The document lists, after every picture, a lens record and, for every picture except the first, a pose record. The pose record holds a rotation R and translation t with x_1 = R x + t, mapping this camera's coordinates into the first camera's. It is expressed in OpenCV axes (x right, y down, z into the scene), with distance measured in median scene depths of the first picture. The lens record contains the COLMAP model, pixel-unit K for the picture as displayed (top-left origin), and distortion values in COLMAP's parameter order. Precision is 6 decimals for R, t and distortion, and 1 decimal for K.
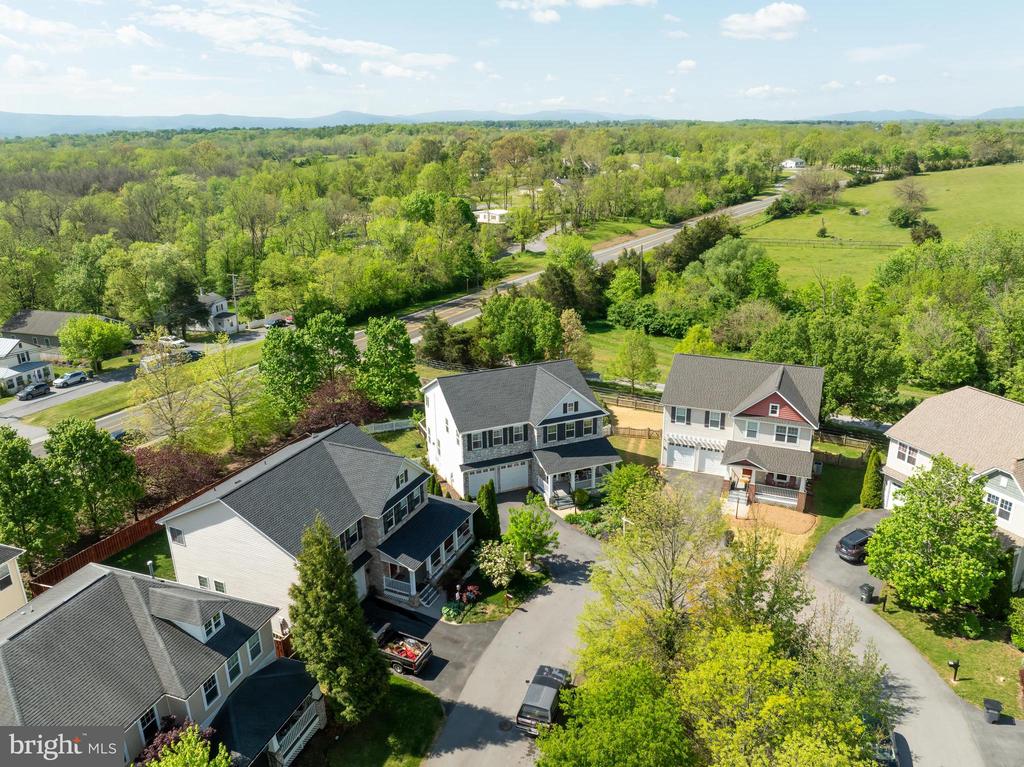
lens RADIAL K [[731.2, 0, 512.0], [0, 731.2, 383.5], [0, 0, 1]] dist [-0.038123, 0.003726]
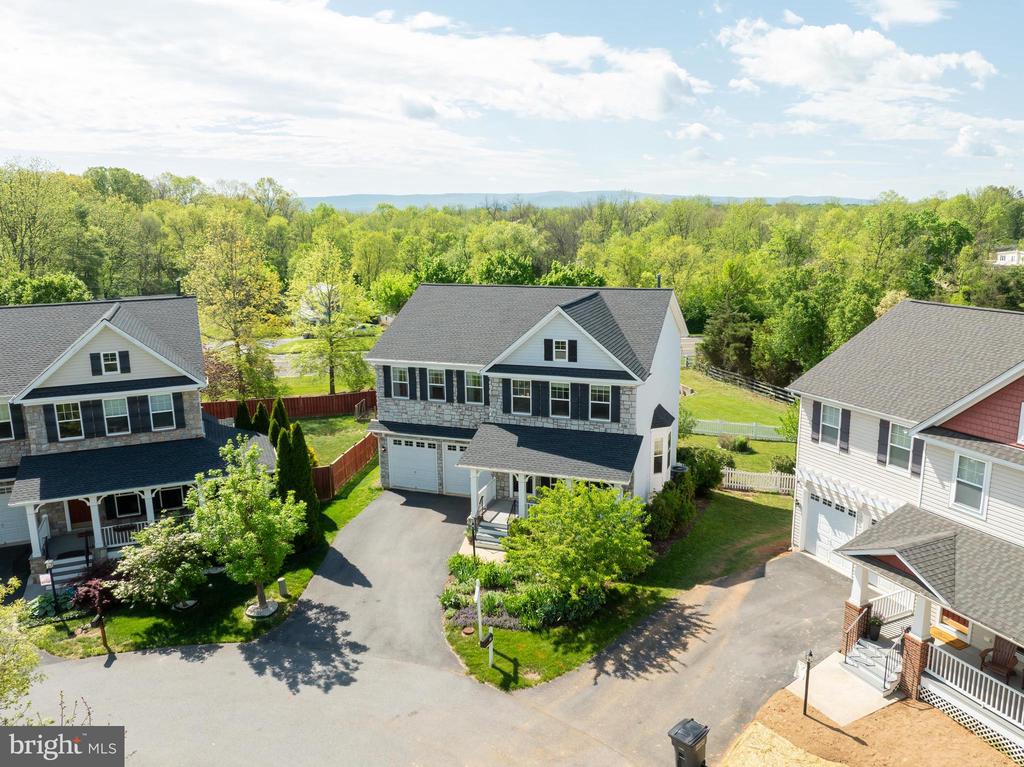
lens RADIAL K [[763.9, 0, 527.5], [0, 763.9, 369.6], [0, 0, 1]] dist [-0.041063, -0.001748]
pose [[0.748413, 0.136750, -0.648982, 0.387200], [-0.218005, 0.974863, -0.045988, 0.071883], [0.626380, 0.175900, 0.759412, 0.595216]]
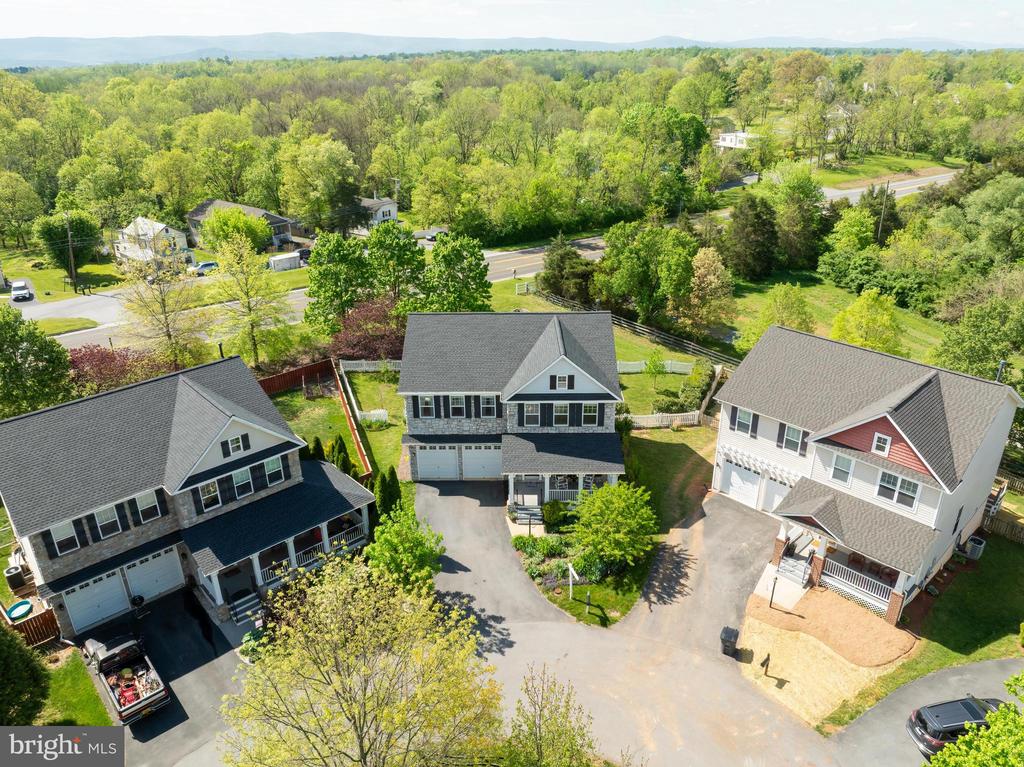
lens RADIAL K [[722.4, 0, 512.0], [0, 722.4, 383.5], [0, 0, 1]] dist [-0.046472, 0.008968]
pose [[0.921557, 0.164861, -0.351502, 0.269971], [-0.130628, 0.984245, 0.119153, -0.039636], [0.365607, -0.063890, 0.928574, 0.351112]]
